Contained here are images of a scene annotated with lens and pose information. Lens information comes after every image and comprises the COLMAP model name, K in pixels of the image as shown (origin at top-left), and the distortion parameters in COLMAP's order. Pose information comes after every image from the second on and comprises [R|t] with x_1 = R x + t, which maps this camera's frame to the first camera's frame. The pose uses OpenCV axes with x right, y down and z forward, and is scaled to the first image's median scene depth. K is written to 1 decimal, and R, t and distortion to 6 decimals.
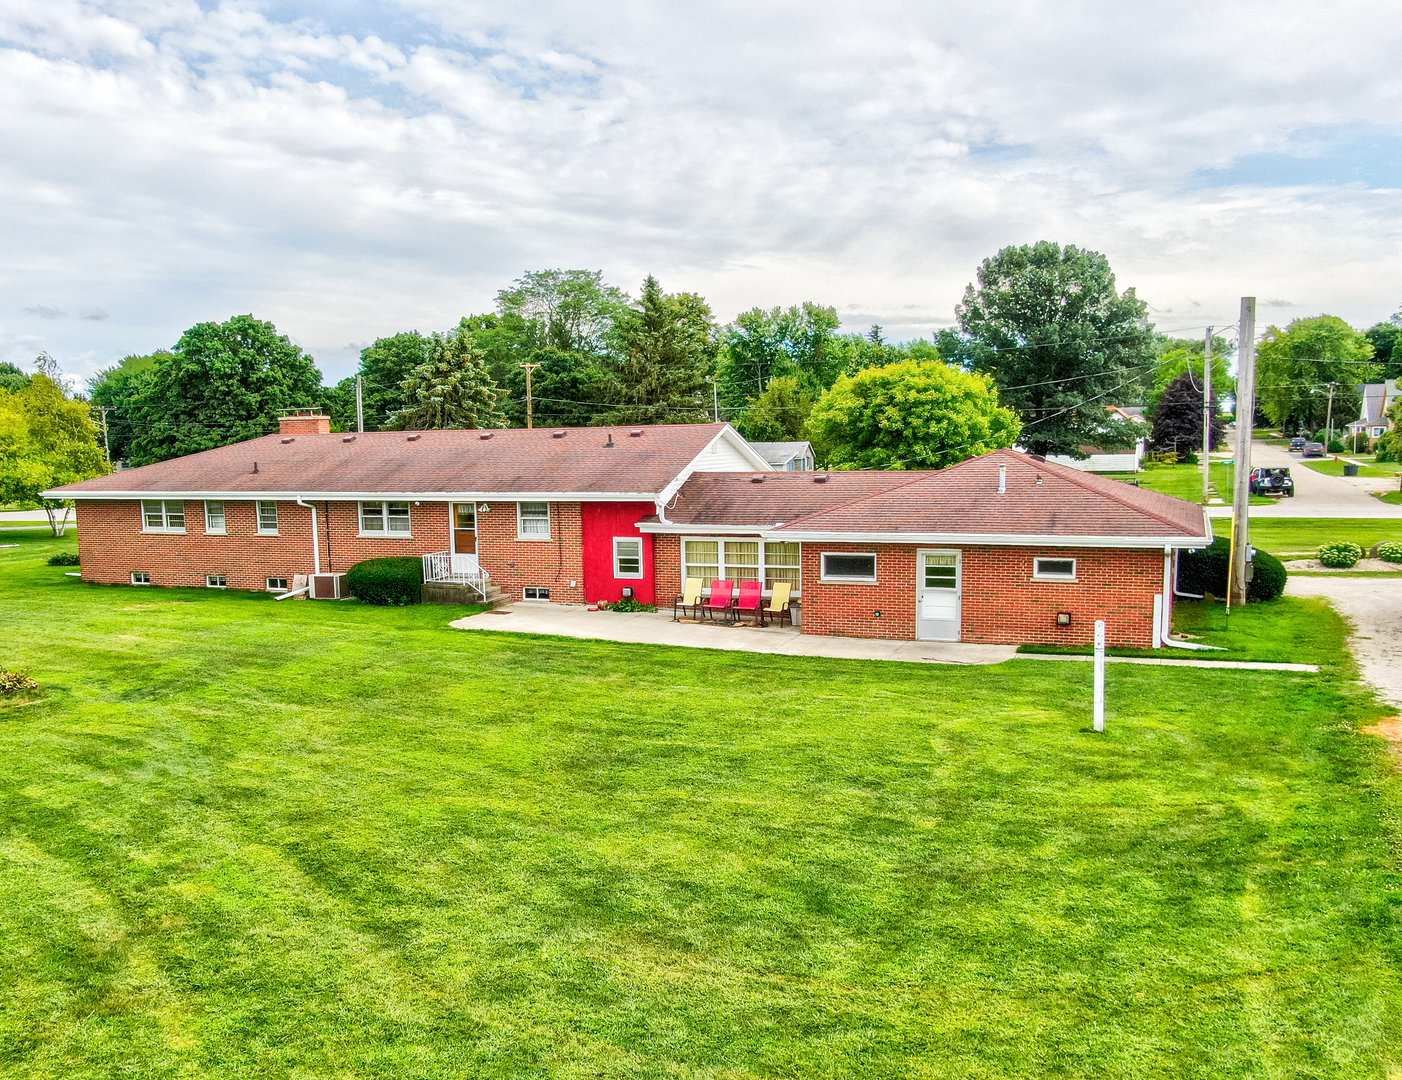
lens RADIAL K [[1284.8, 0, 628.6], [0, 1284.8, 595.5], [0, 0, 1]] dist [-0.002978, -0.000074]
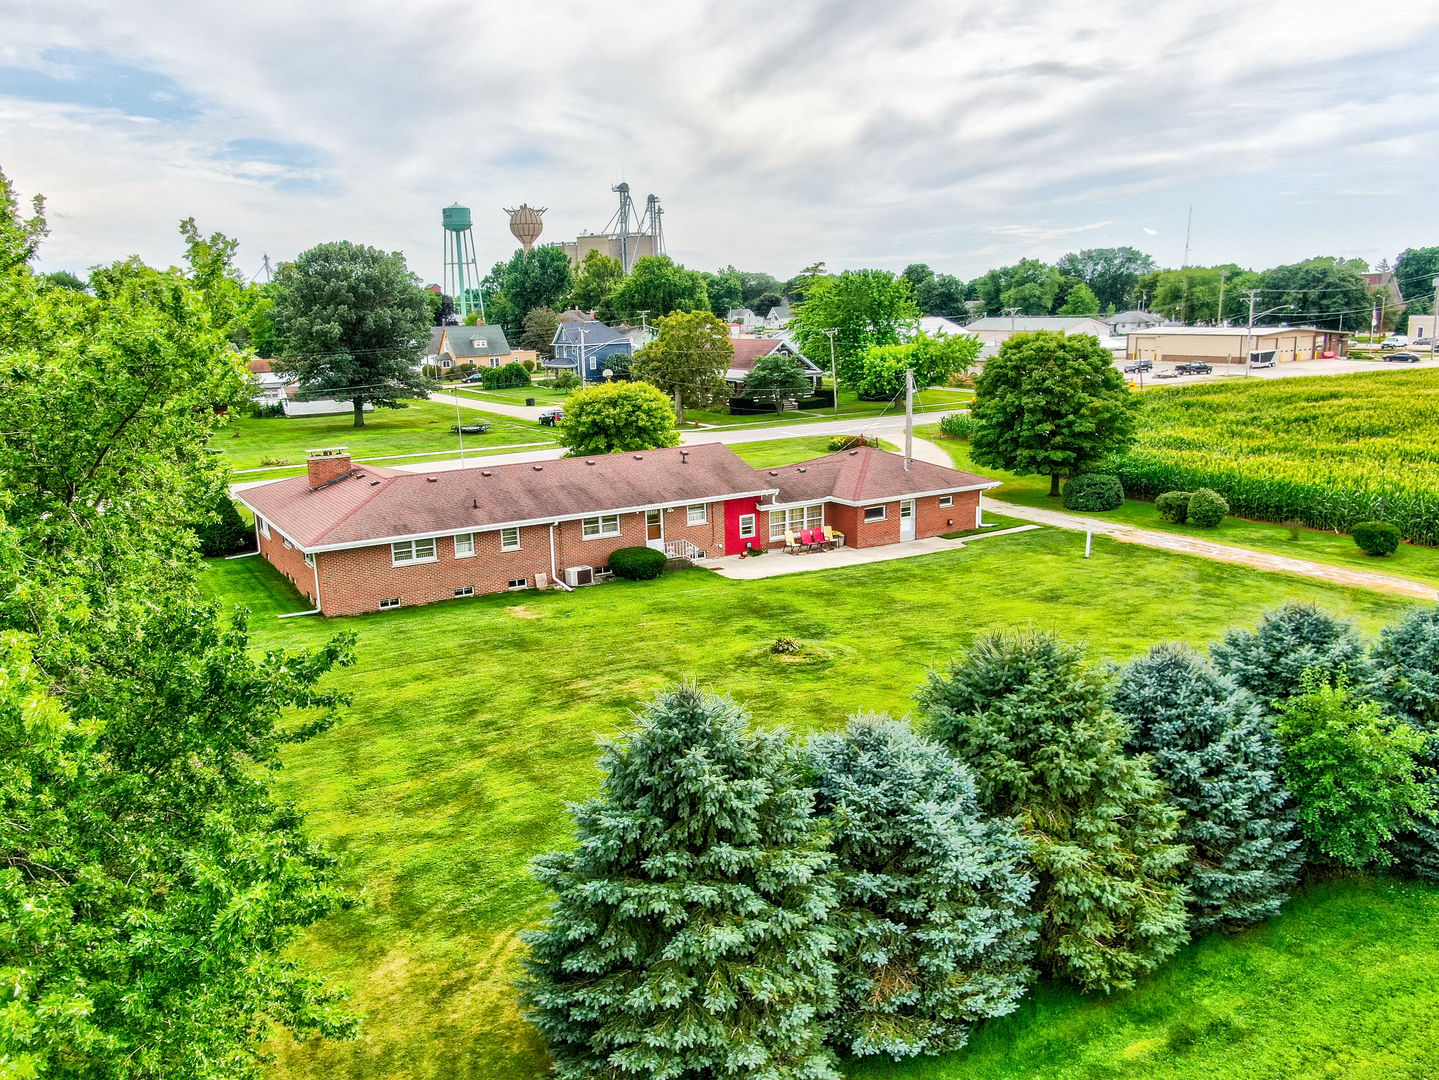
lens RADIAL K [[1149.4, 0, 719.5], [0, 1149.4, 540.0], [0, 0, 1]] dist [0.014751, 0.006381]
pose [[0.578111, -0.162588, 0.799595, -1.304762], [0.121860, 0.986160, 0.112418, -0.194685], [-0.806807, 0.032448, 0.589924, 0.084281]]
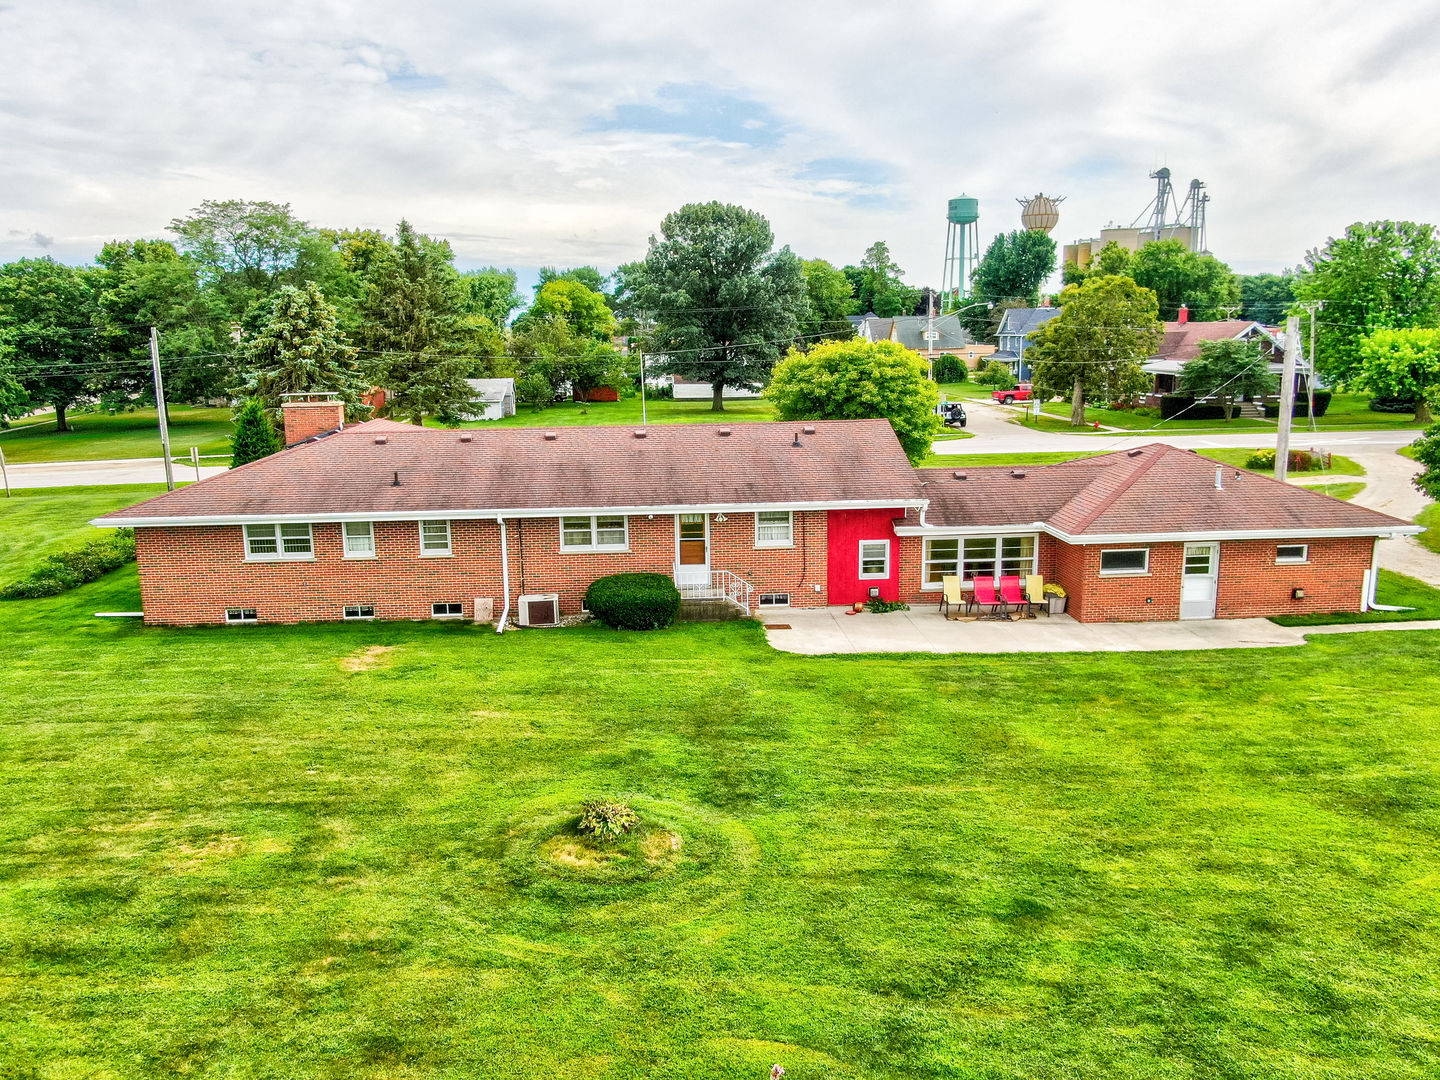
lens RADIAL K [[1166.4, 0, 710.6], [0, 1166.4, 537.7], [0, 0, 1]] dist [-0.012543, 0.001094]
pose [[0.886134, -0.076630, 0.457050, -0.543623], [0.057615, 0.996799, 0.055420, -0.106057], [-0.459834, -0.022777, 0.887713, 0.224667]]
